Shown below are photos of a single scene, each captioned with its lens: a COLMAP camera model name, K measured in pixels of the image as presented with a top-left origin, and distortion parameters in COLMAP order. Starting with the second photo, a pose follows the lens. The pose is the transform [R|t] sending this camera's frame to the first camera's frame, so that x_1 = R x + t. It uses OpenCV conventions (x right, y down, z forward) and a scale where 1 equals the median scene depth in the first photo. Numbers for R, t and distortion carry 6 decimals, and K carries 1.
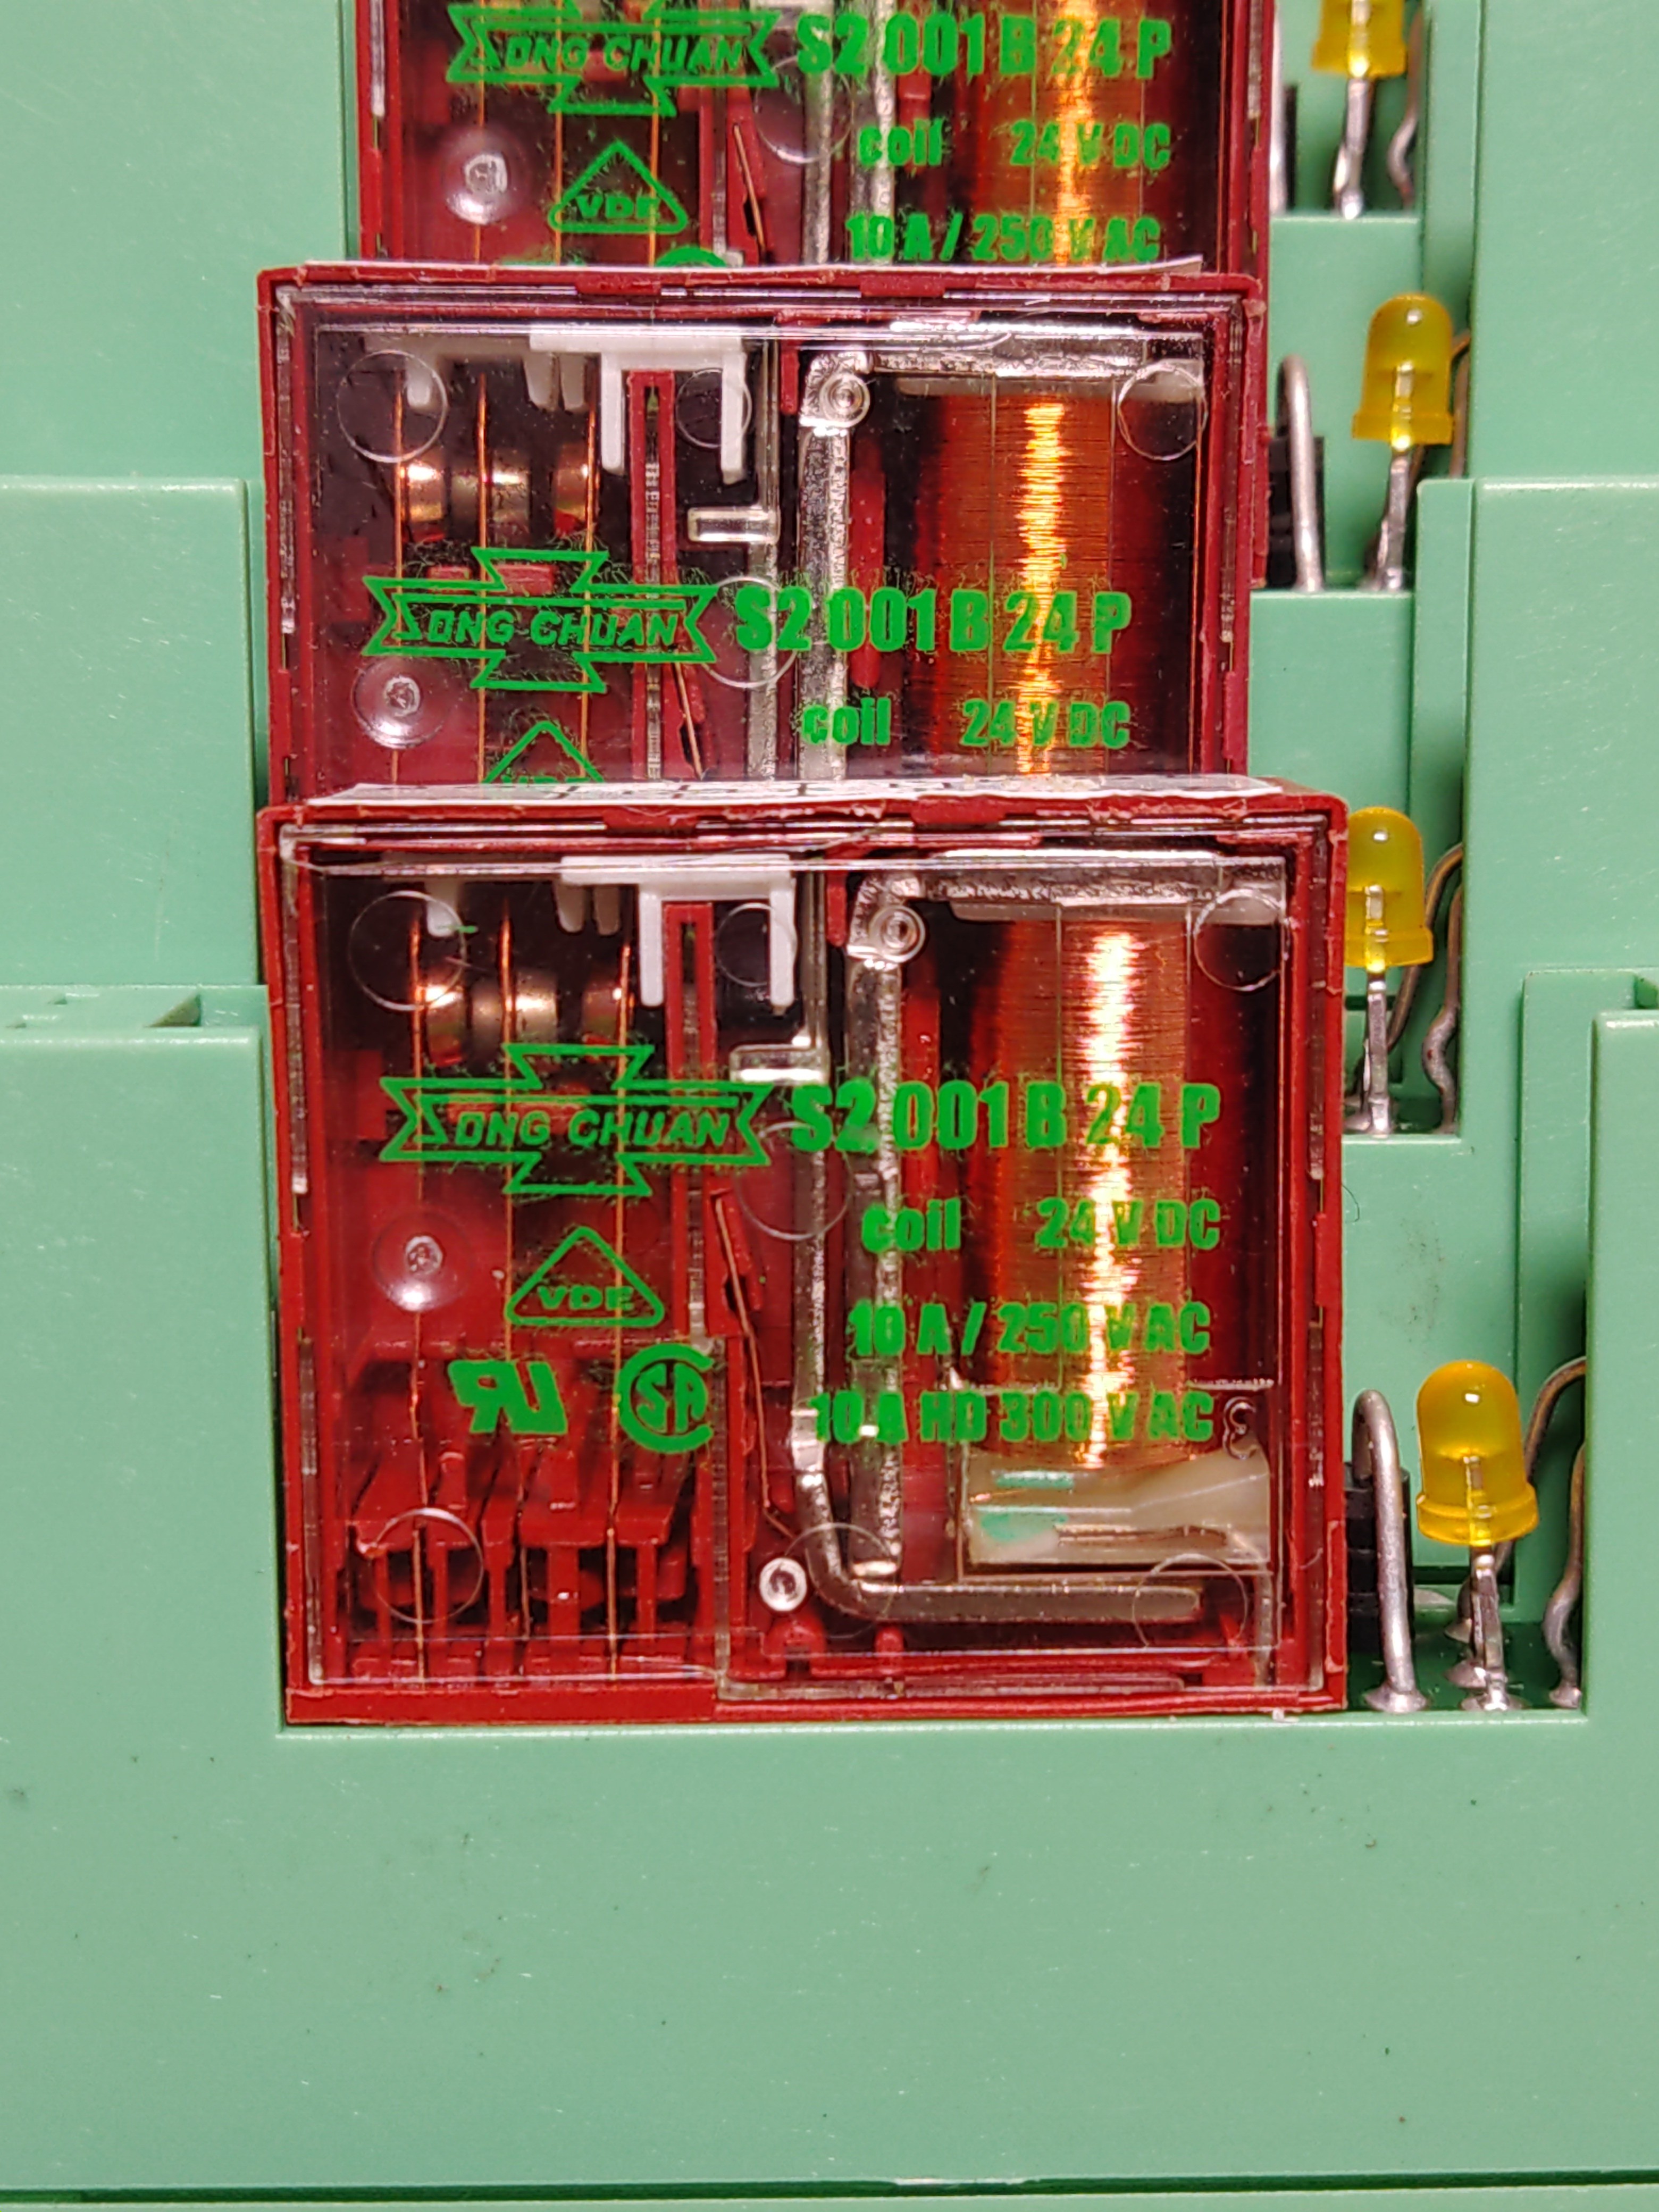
lens RADIAL K [[3719.7, 0, 829.5], [0, 3719.7, 1106.0], [0, 0, 1]] dist [0.219351, -1.682156]
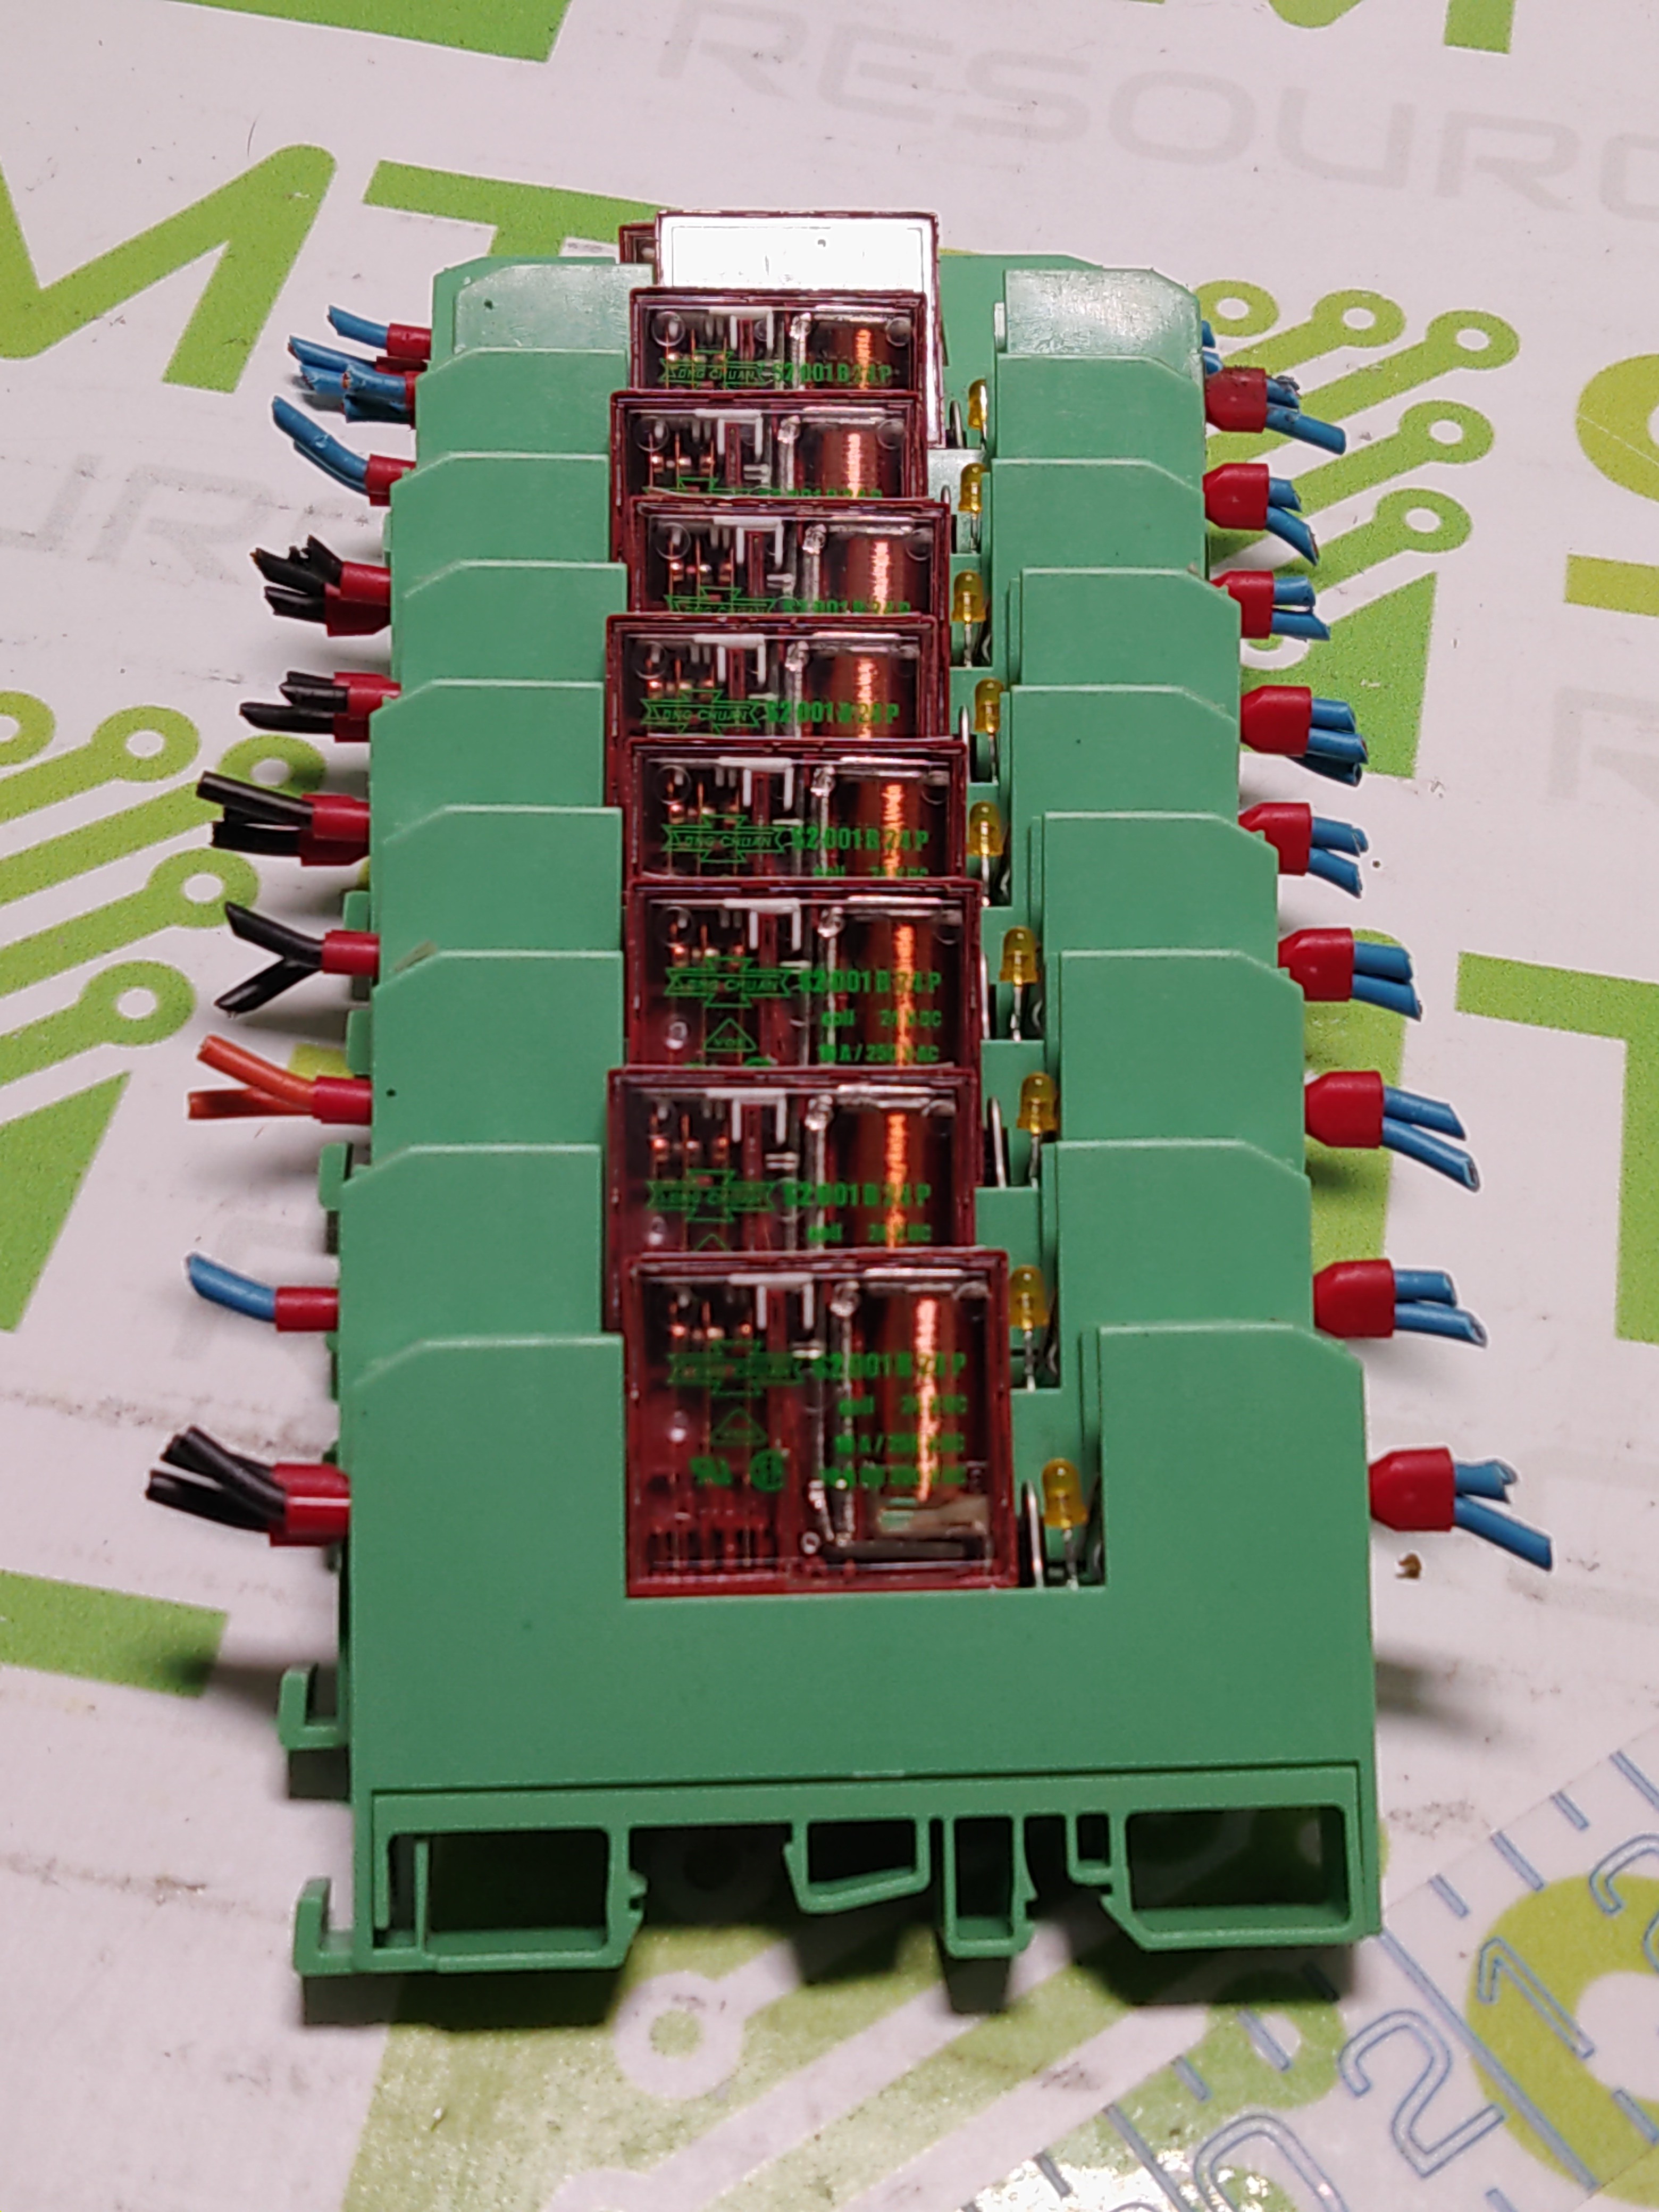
lens RADIAL K [[1678.8, 0, 829.5], [0, 1678.8, 1106.0], [0, 0, 1]] dist [0.000886, -0.000055]
pose [[0.999781, -0.006540, 0.019866, -0.015716], [0.010209, 0.981614, -0.190604, 0.037554], [-0.018254, 0.190765, 0.981466, -0.198350]]
